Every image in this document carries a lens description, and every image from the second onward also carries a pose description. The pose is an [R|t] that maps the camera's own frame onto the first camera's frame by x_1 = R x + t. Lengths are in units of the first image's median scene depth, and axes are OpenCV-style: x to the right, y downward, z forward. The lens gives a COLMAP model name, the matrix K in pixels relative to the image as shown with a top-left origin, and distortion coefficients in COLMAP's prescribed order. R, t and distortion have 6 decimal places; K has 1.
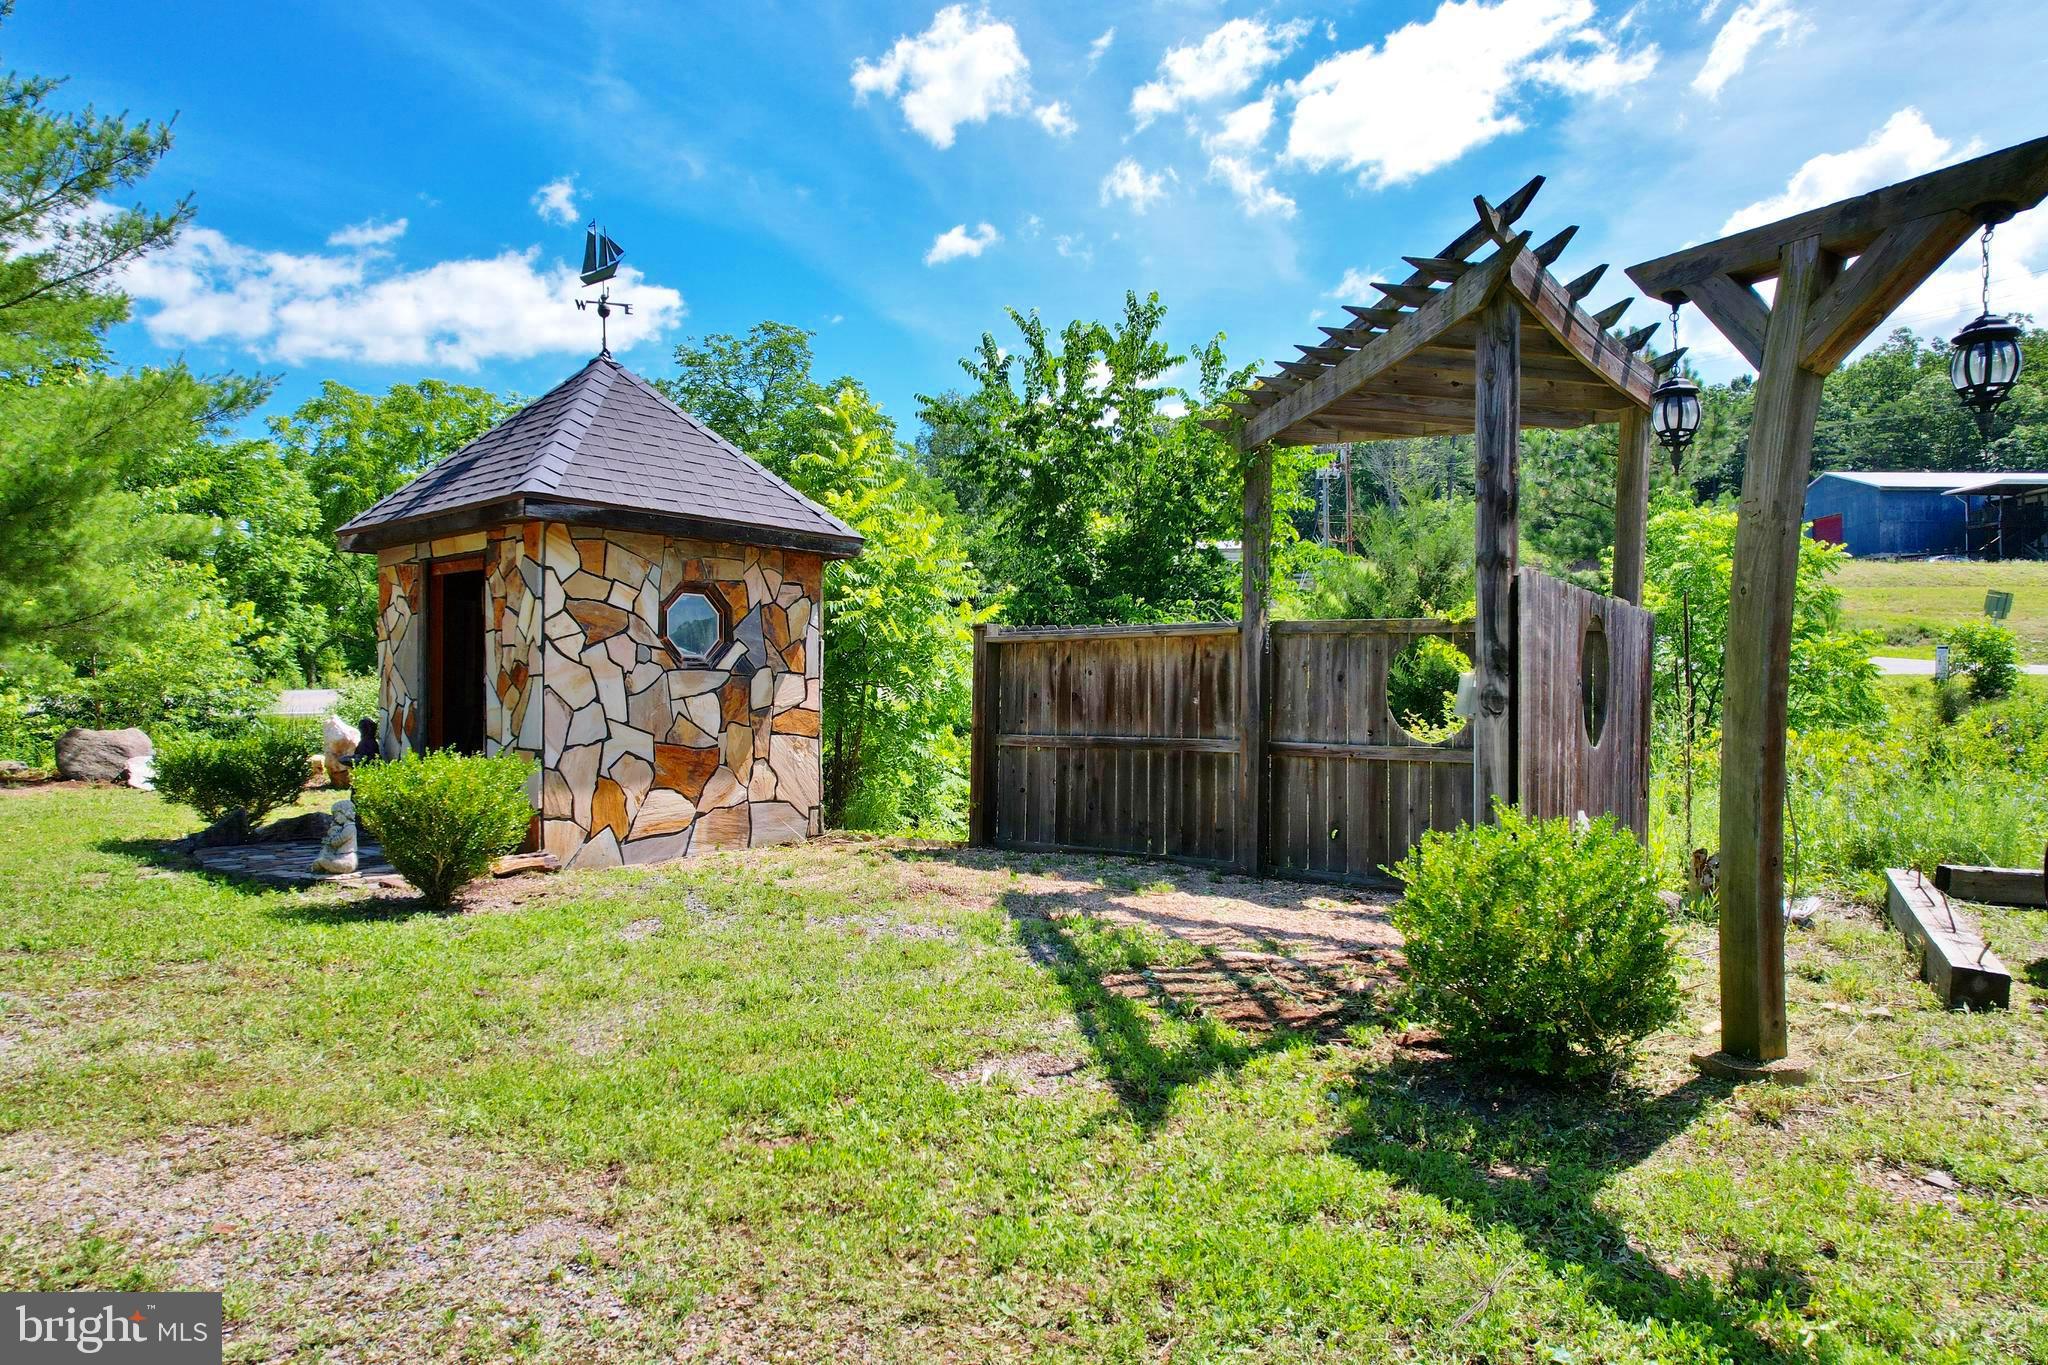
lens RADIAL K [[1279.5, 0, 1018.2], [0, 1279.5, 682.8], [0, 0, 1]] dist [0.002675, 0.009311]
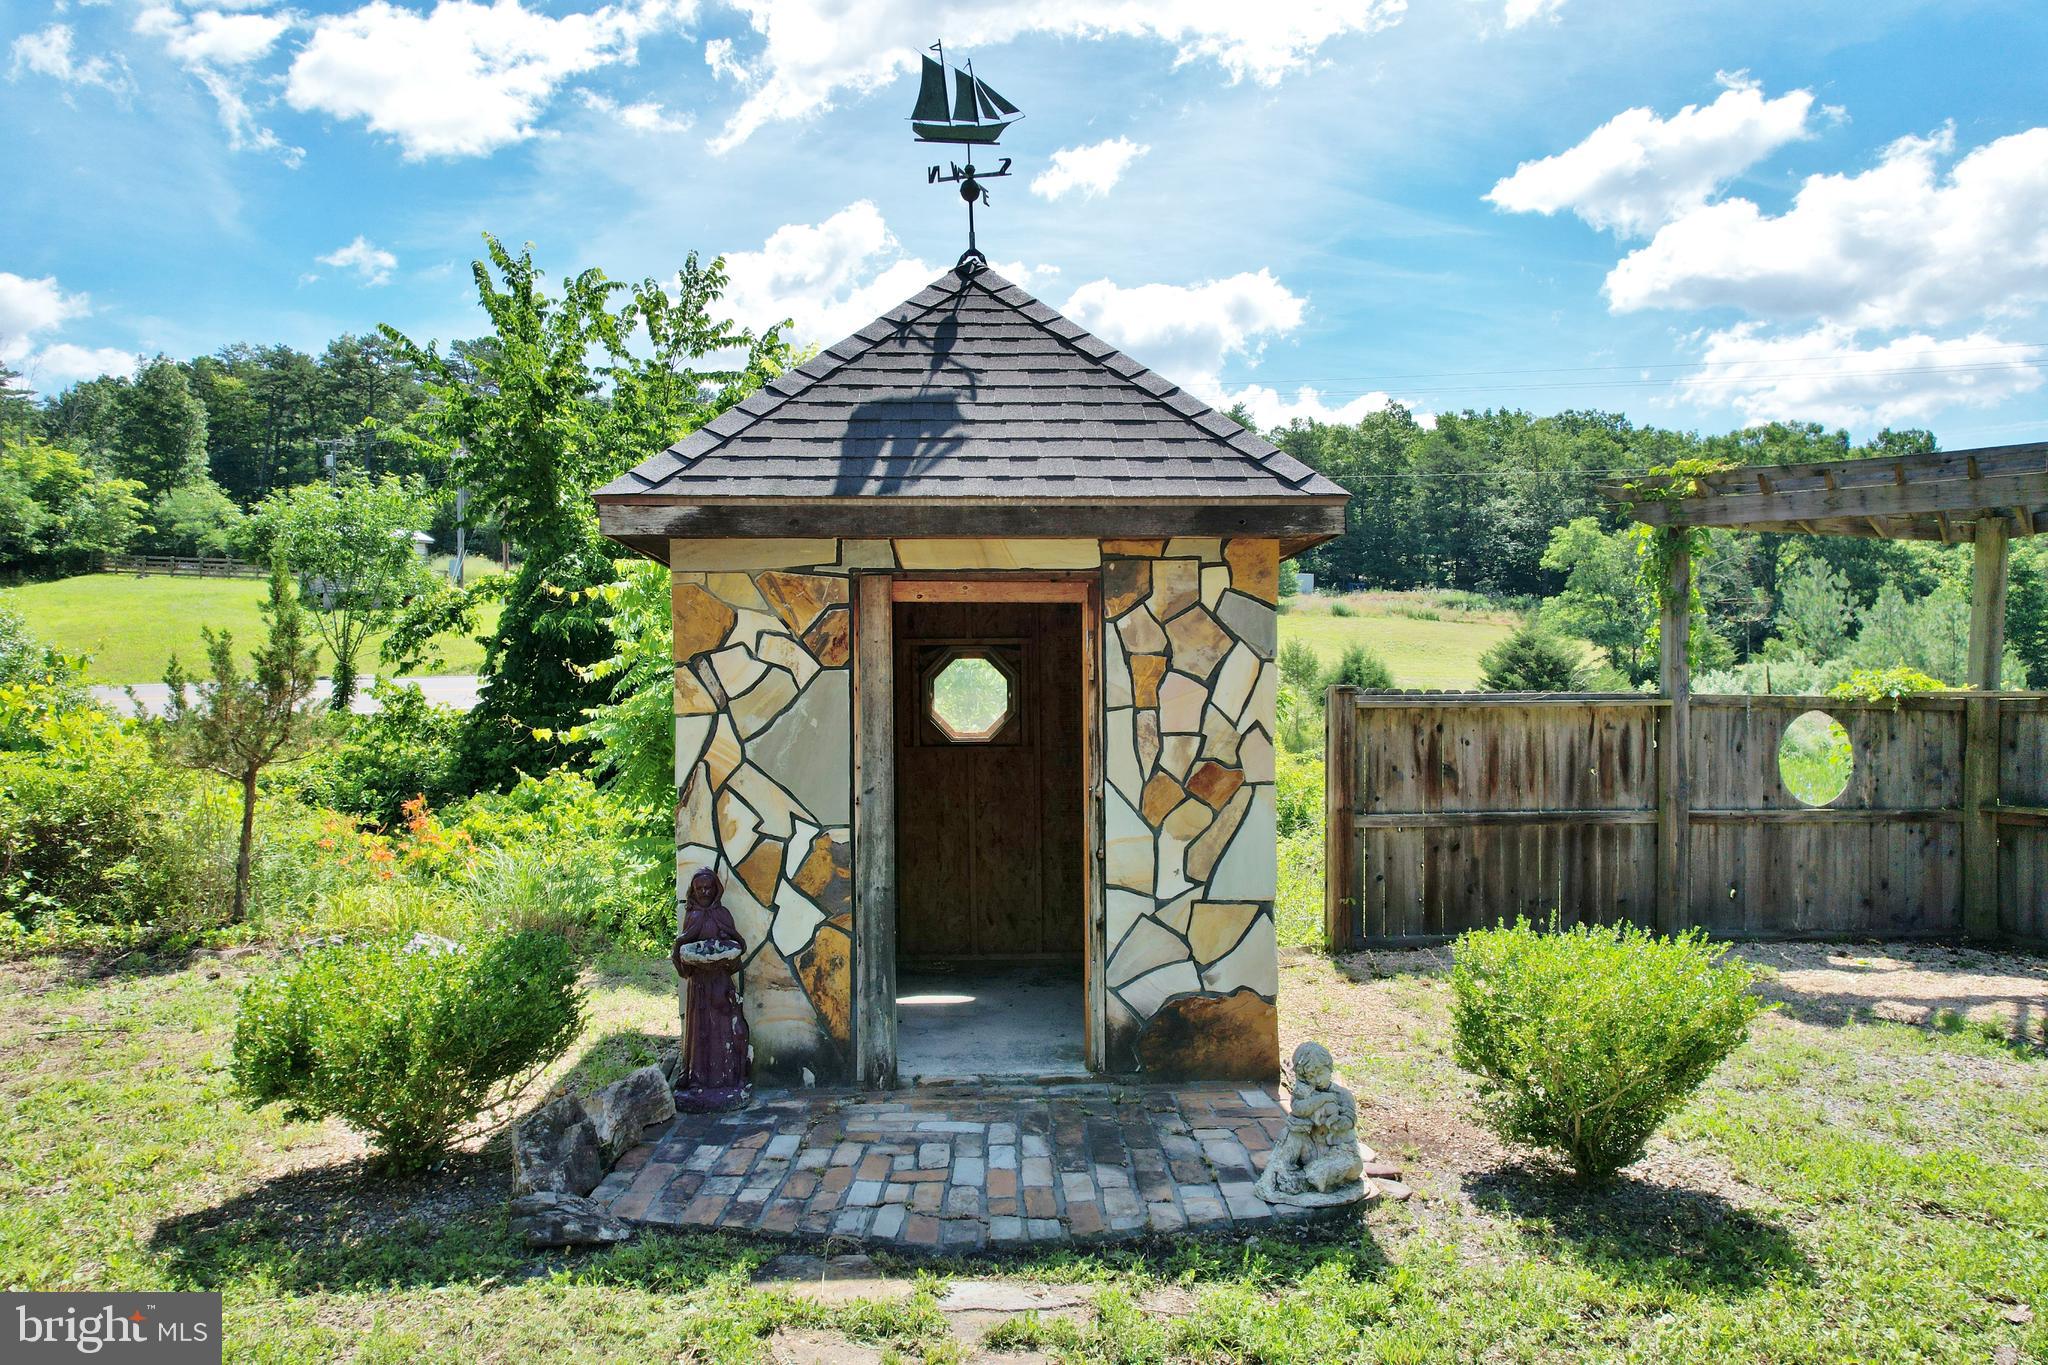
lens RADIAL K [[1279.5, 0, 1021.4], [0, 1279.5, 688.2], [0, 0, 1]] dist [0.002675, 0.009311]
pose [[0.724036, 0.000972, 0.689762, -0.796873], [0.000624, 0.999998, -0.002064, -0.044670], [-0.689762, 0.001924, 0.724033, 0.557168]]
